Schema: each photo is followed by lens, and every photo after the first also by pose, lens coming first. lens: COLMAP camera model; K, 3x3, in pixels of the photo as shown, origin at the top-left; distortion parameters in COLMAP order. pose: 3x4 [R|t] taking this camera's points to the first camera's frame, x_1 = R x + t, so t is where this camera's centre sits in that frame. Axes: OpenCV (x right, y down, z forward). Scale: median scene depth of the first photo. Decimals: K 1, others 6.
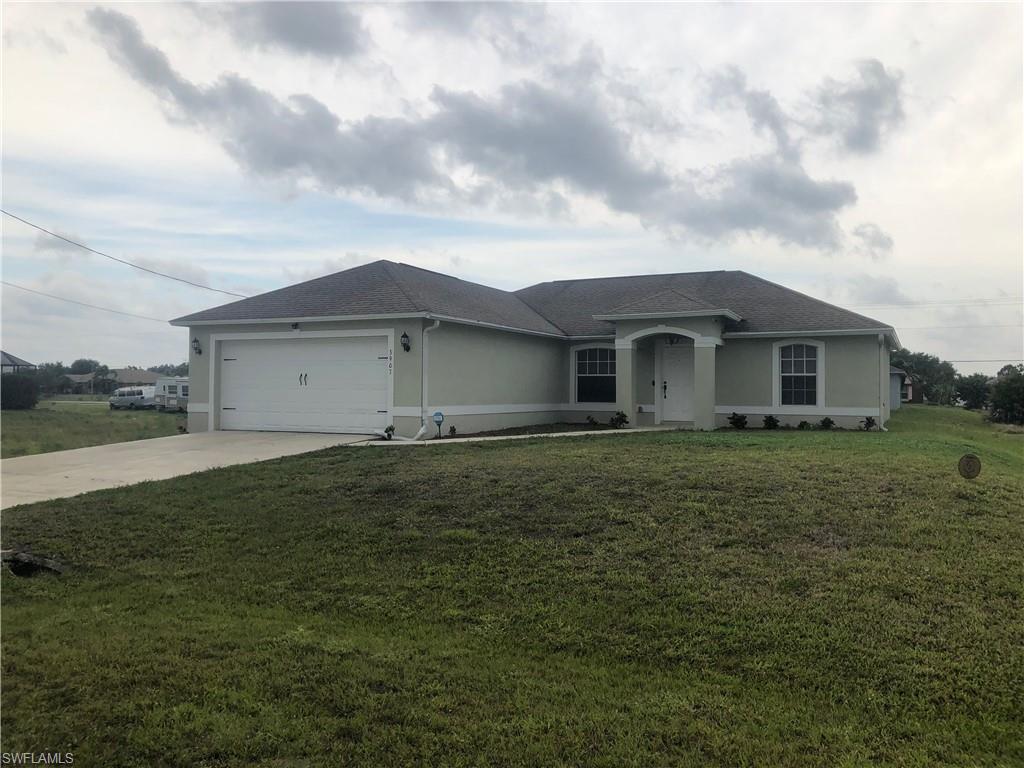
lens RADIAL K [[841.5, 0, 512.0], [0, 841.5, 386.8], [0, 0, 1]] dist [-0.015433, -0.004981]
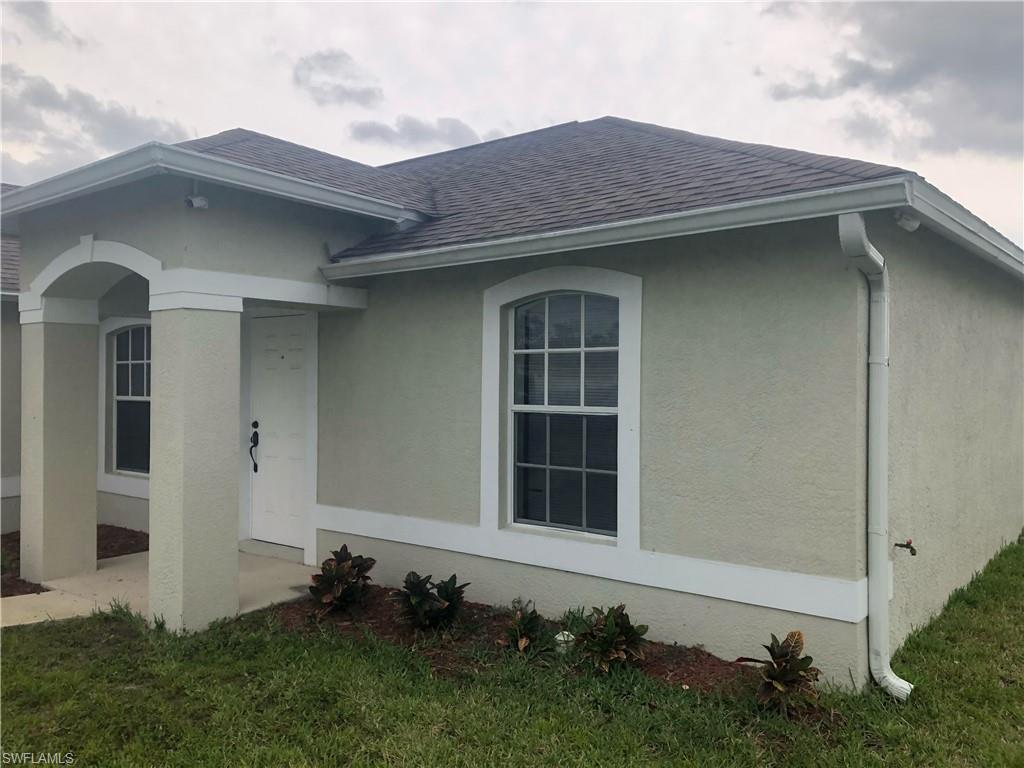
lens RADIAL K [[841.5, 0, 512.3], [0, 841.5, 382.5], [0, 0, 1]] dist [-0.015433, -0.004981]
pose [[0.973756, -0.005802, -0.227522, 0.384273], [0.007525, 0.999949, 0.006708, -0.024442], [0.227472, -0.008244, 0.973750, 0.749450]]
